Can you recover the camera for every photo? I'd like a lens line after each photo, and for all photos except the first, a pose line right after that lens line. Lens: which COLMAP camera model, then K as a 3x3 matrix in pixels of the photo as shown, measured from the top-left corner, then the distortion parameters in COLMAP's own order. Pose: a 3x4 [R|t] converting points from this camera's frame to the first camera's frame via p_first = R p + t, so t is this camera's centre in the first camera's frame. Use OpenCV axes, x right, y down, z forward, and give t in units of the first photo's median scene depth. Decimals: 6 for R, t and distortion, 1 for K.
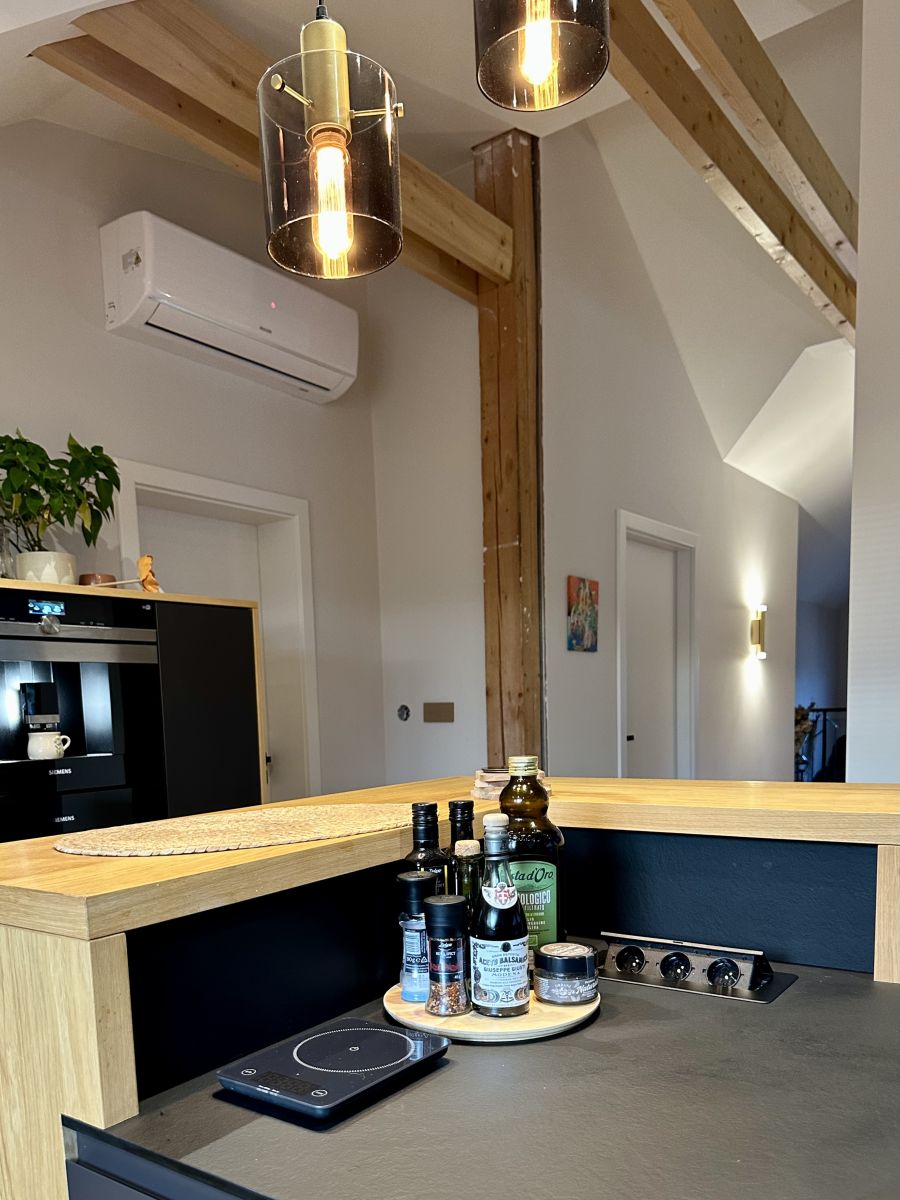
lens RADIAL K [[940.4, 0, 414.1], [0, 940.4, 800.3], [0, 0, 1]] dist [0.087134, -0.011856]
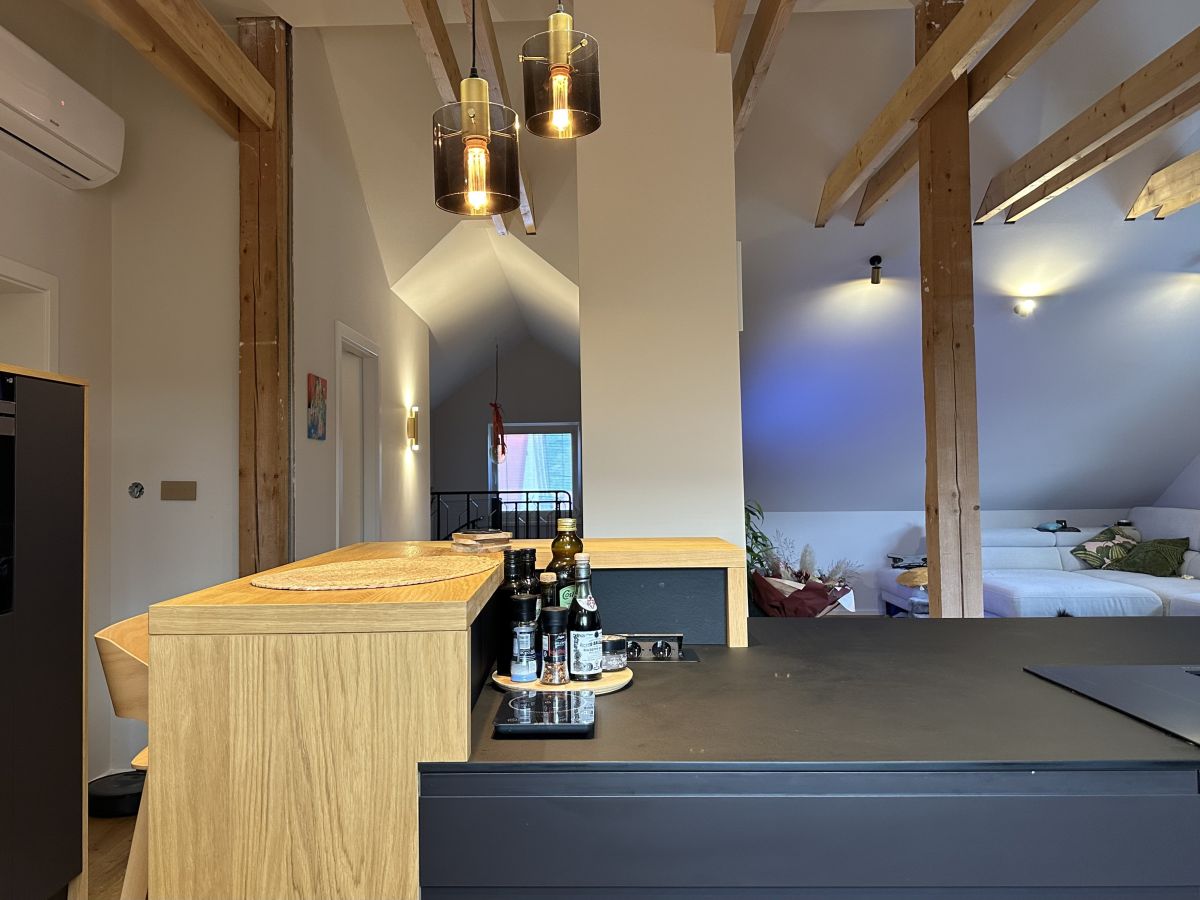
lens RADIAL K [[953.2, 0, 546.3], [0, 953.2, 451.1], [0, 0, 1]] dist [0.056433, -0.033437]
pose [[0.823118, 0.040319, 0.566437, -0.268863], [0.038859, 0.991139, -0.127017, 0.014081], [-0.566539, 0.126562, 0.814257, -0.096818]]
